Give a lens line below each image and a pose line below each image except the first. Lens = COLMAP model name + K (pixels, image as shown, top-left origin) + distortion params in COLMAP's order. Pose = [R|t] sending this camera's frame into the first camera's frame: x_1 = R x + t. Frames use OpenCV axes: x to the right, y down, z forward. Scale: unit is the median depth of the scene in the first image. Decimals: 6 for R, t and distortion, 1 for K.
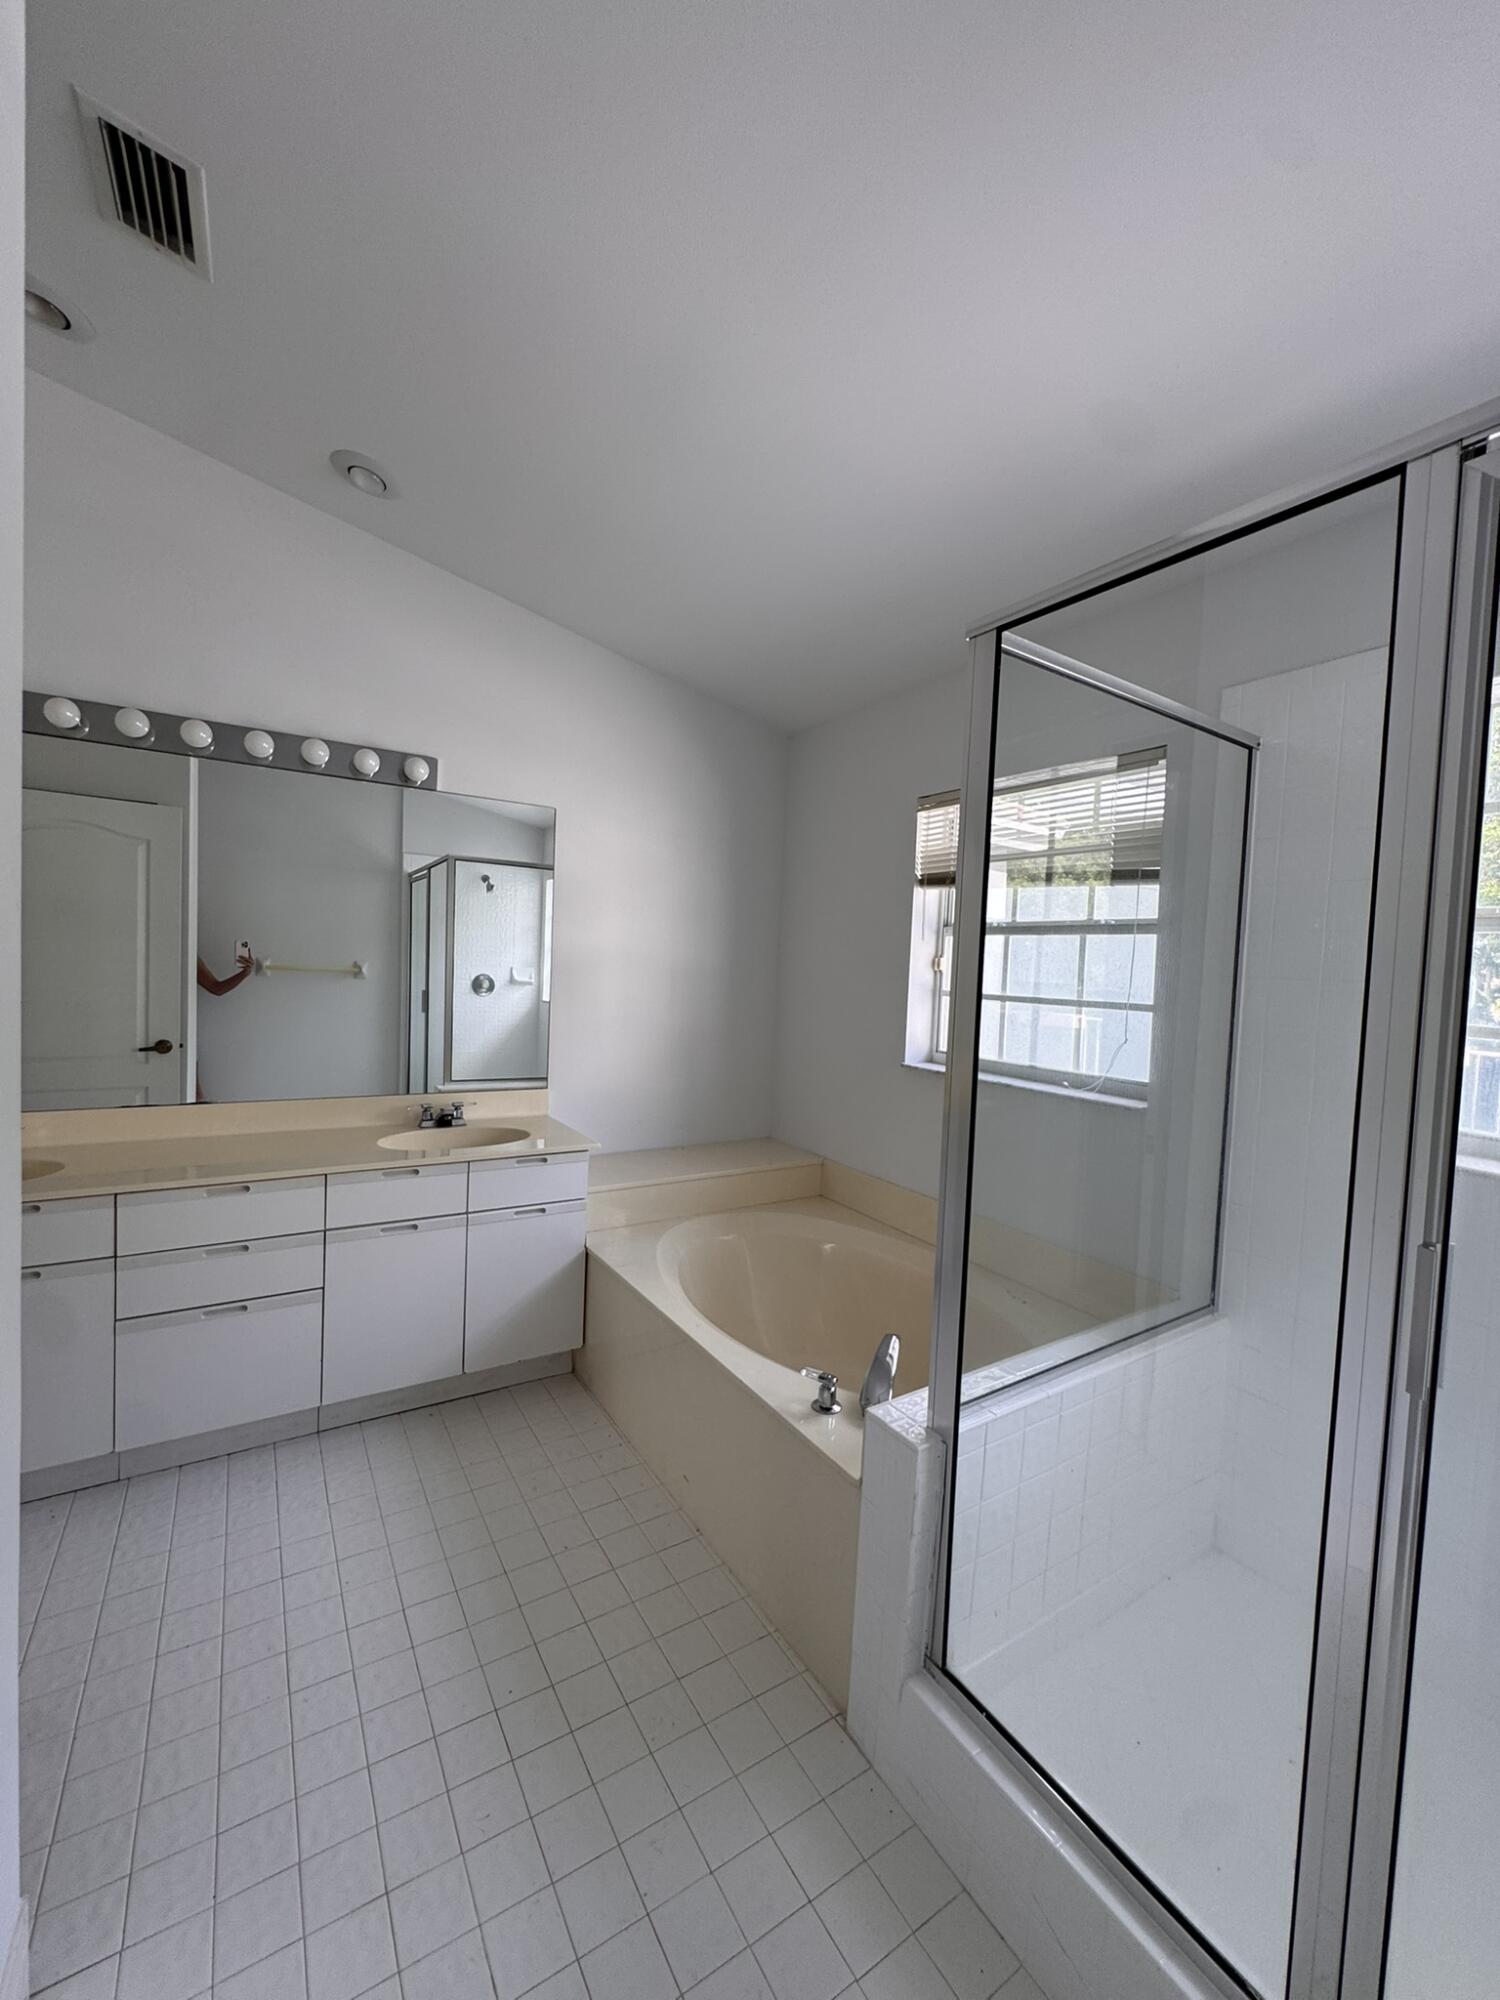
lens RADIAL K [[807.8, 0, 750.0], [0, 807.8, 1000.0], [0, 0, 1]] dist [0.001151, -0.000236]
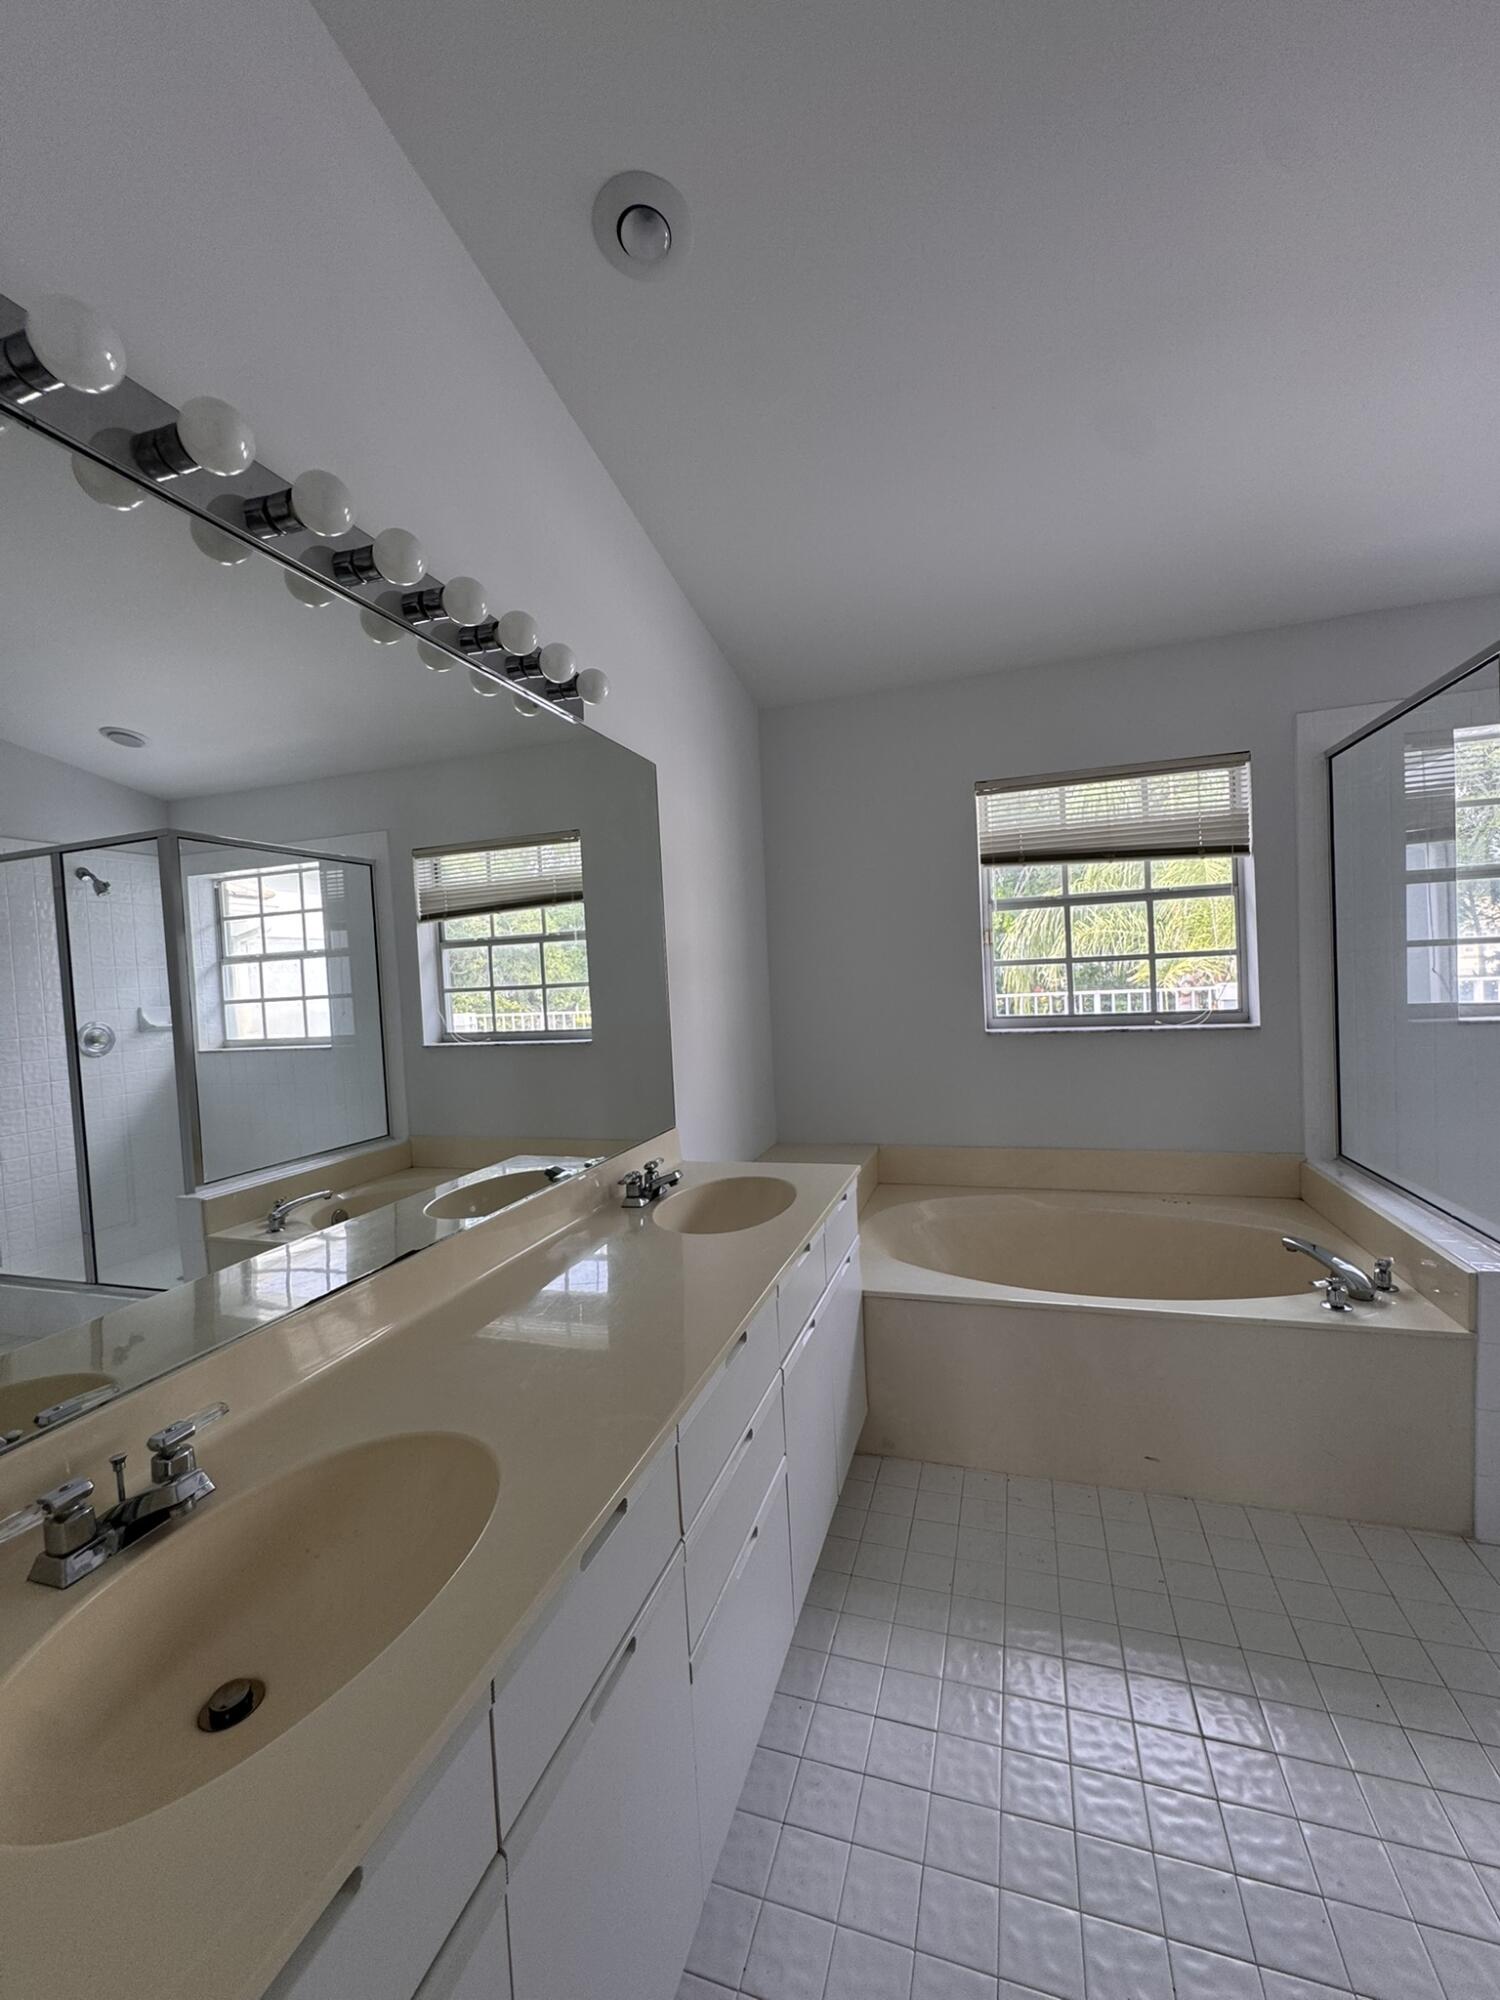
lens RADIAL K [[807.8, 0, 750.0], [0, 807.8, 1000.0], [0, 0, 1]] dist [0.001151, -0.000236]
pose [[0.763850, -0.097471, 0.637990, -0.747375], [0.107812, 0.993911, 0.022768, -0.016240], [-0.636325, 0.051392, 0.769708, 0.369174]]
